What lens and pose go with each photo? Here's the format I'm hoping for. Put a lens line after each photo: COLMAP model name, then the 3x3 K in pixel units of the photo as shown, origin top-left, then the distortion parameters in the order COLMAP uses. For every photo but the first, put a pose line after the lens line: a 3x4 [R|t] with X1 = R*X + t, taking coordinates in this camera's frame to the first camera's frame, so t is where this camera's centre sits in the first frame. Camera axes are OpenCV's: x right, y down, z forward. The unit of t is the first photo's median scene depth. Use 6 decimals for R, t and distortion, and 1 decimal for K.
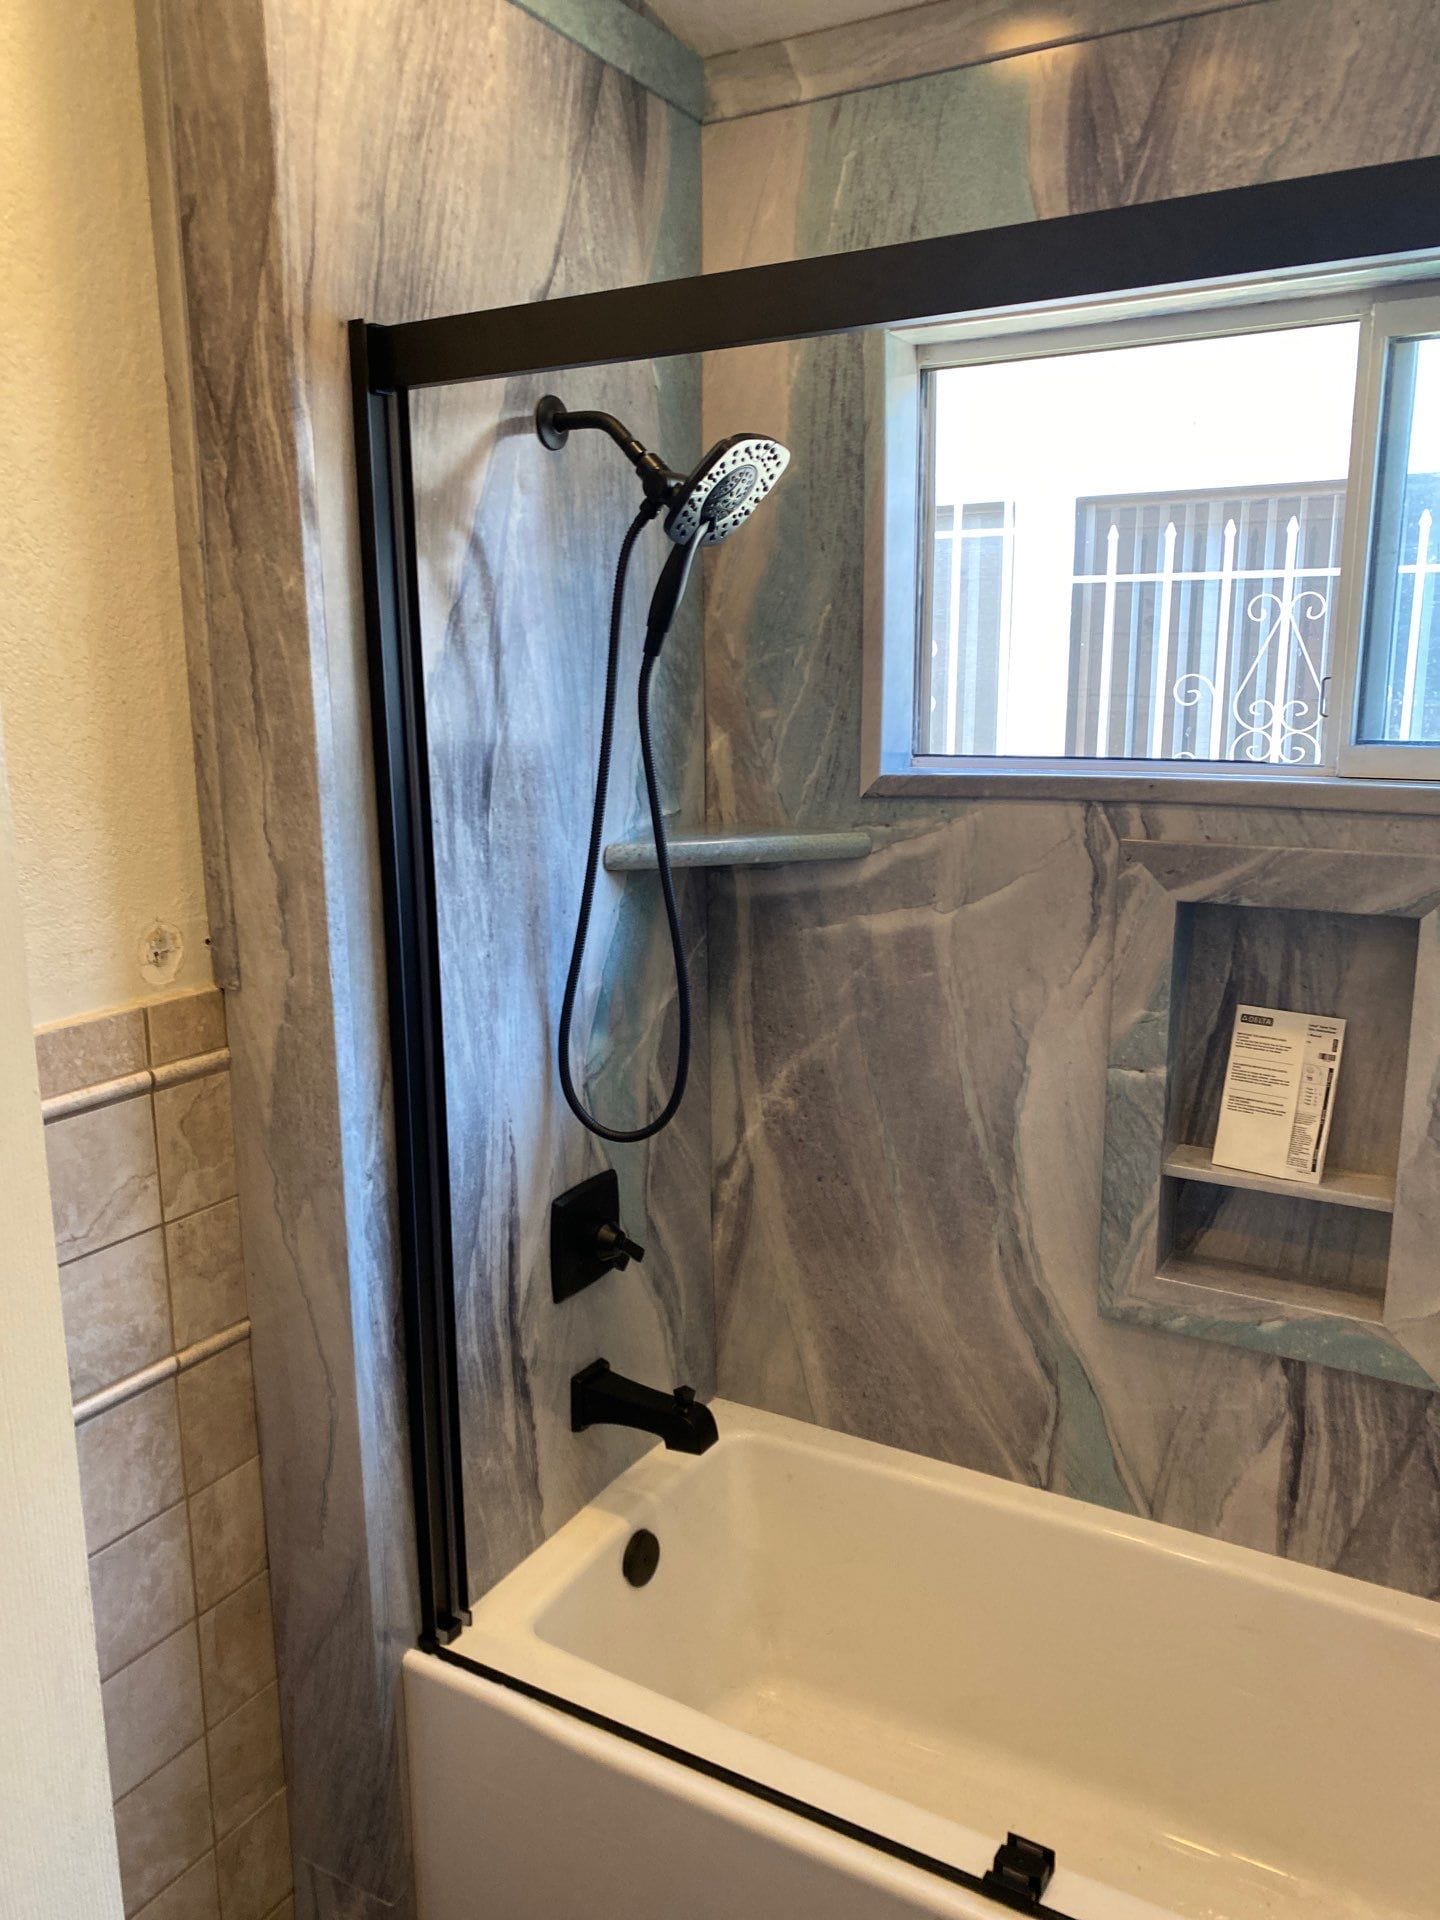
lens RADIAL K [[1463.6, 0, 702.4], [0, 1463.6, 952.2], [0, 0, 1]] dist [0.022401, -0.016365]
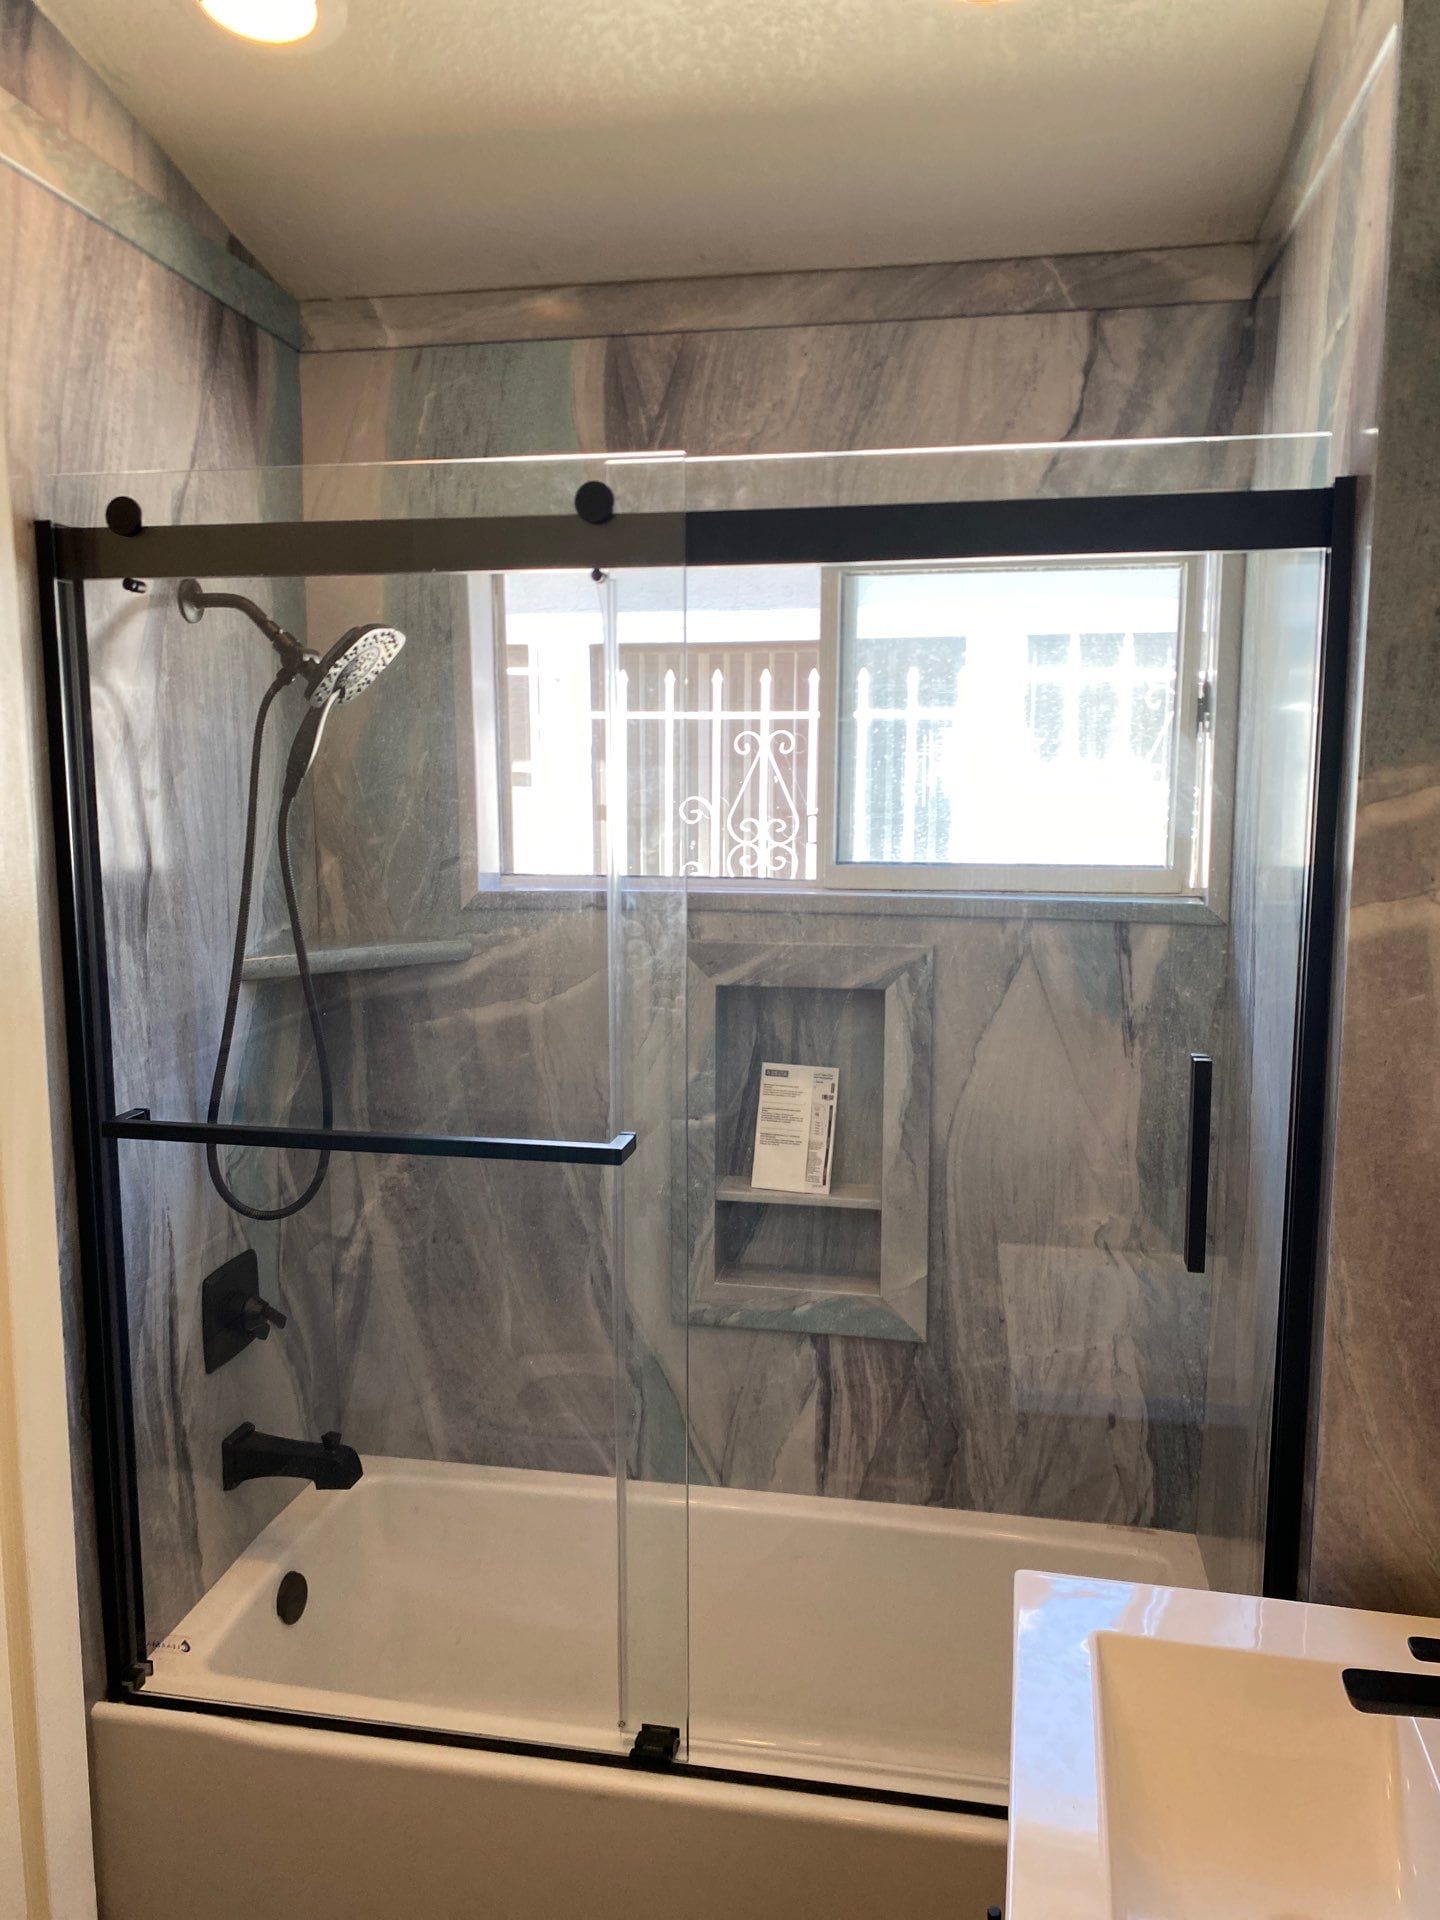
lens RADIAL K [[1449.7, 0, 708.8], [0, 1449.7, 952.9], [0, 0, 1]] dist [0.074578, -0.108533]
pose [[0.941210, -0.035515, 0.335950, -0.109421], [0.057913, 0.996700, -0.056887, 0.008630], [-0.332821, 0.072998, 0.940160, -0.199197]]
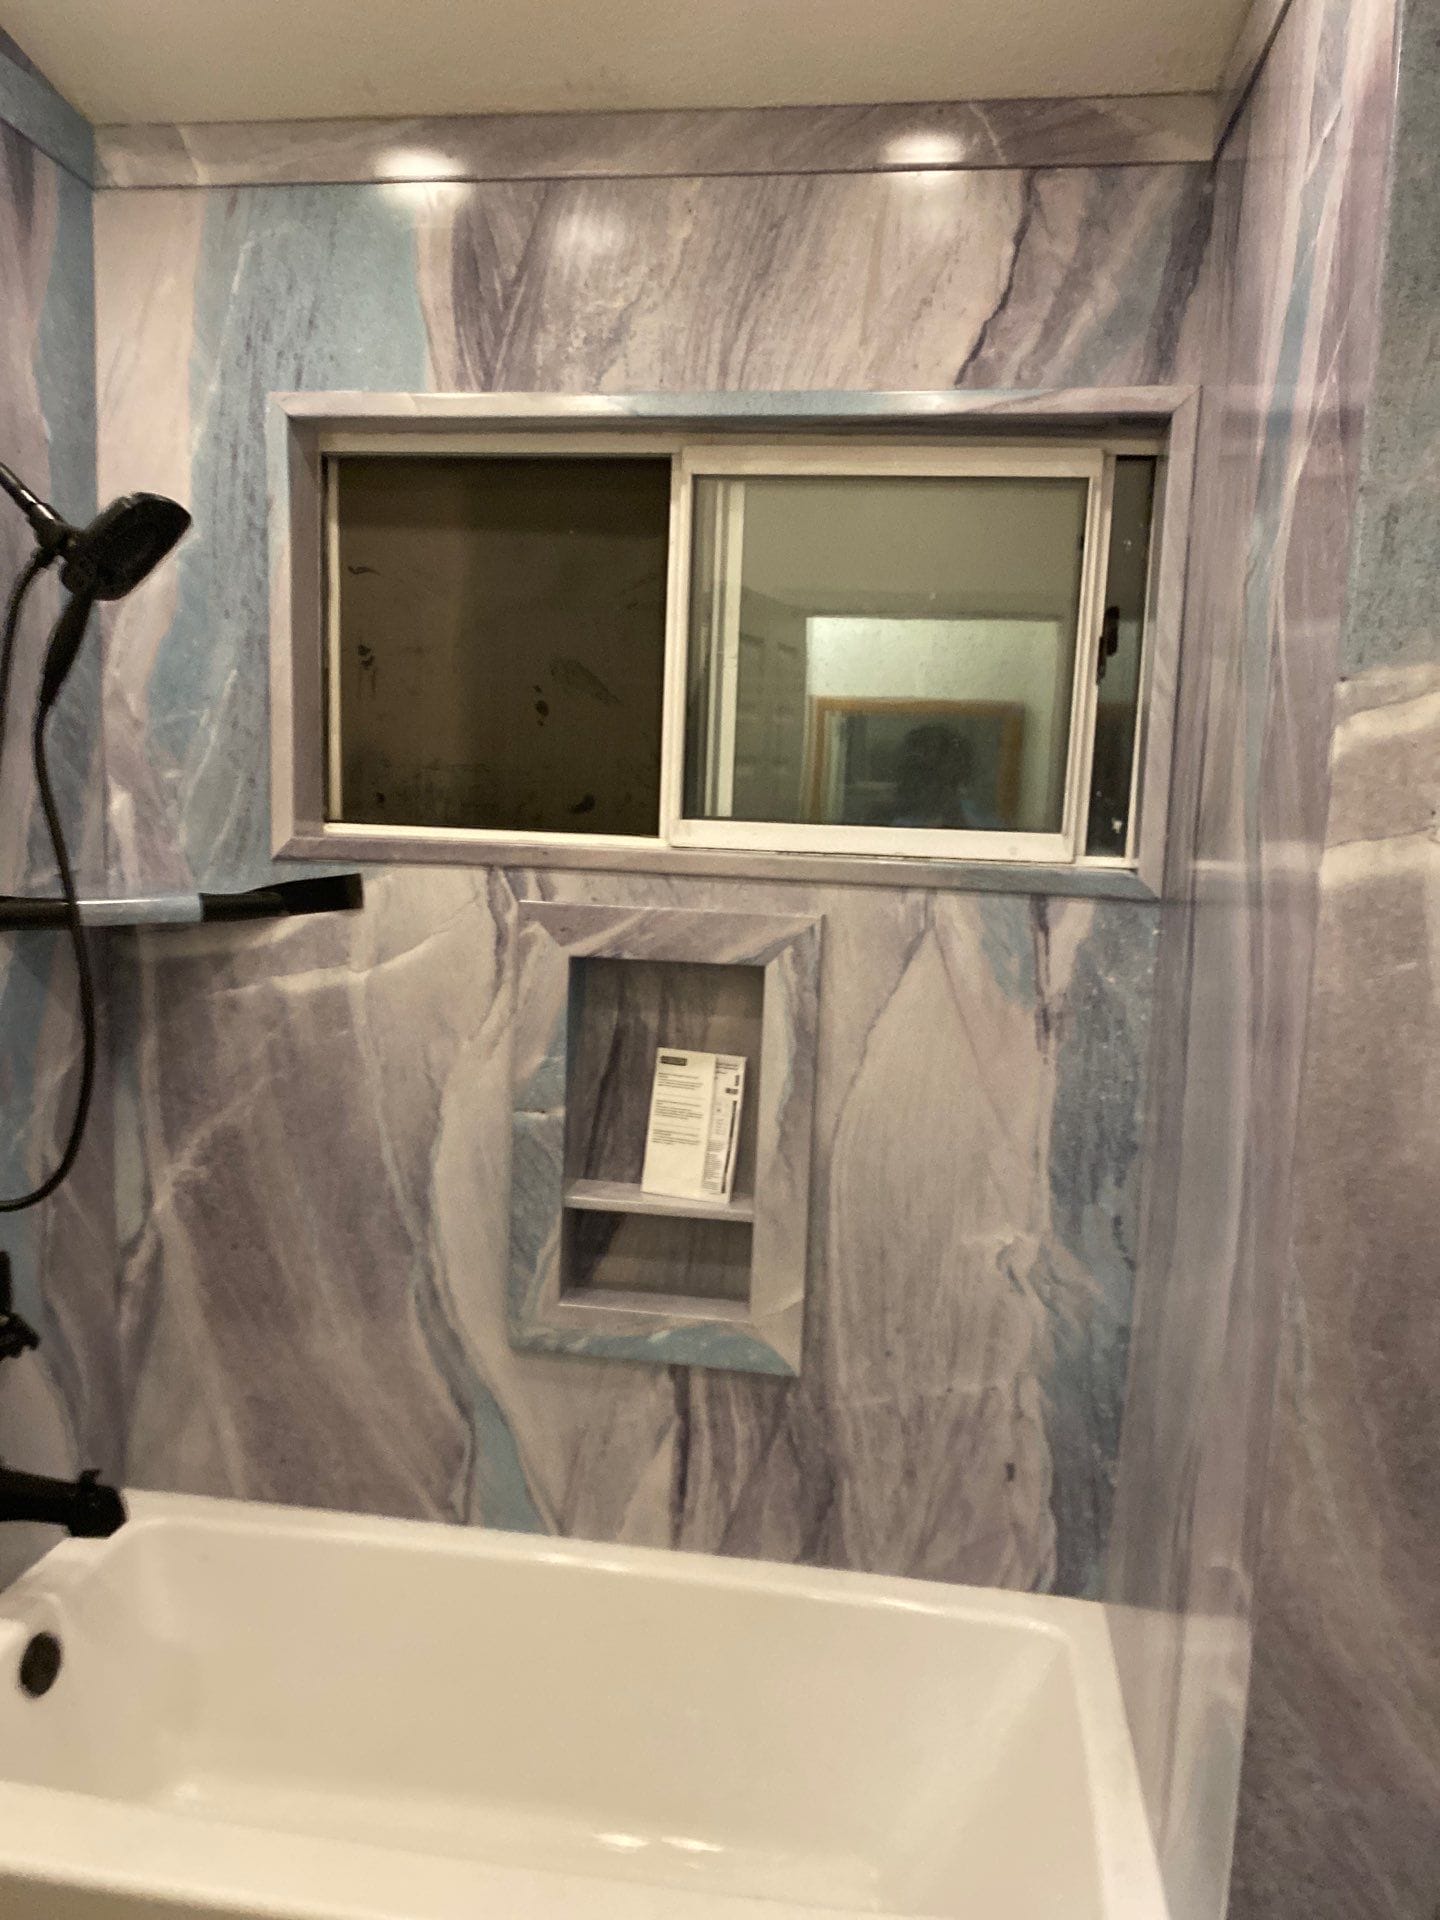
lens RADIAL K [[1467.1, 0, 681.6], [0, 1467.1, 965.0], [0, 0, 1]] dist [0.057738, -0.072927]
pose [[0.929686, -0.009523, 0.368231, -0.005370], [0.030563, 0.998213, -0.051347, 0.030589], [-0.367084, 0.058990, 0.928316, -0.057459]]
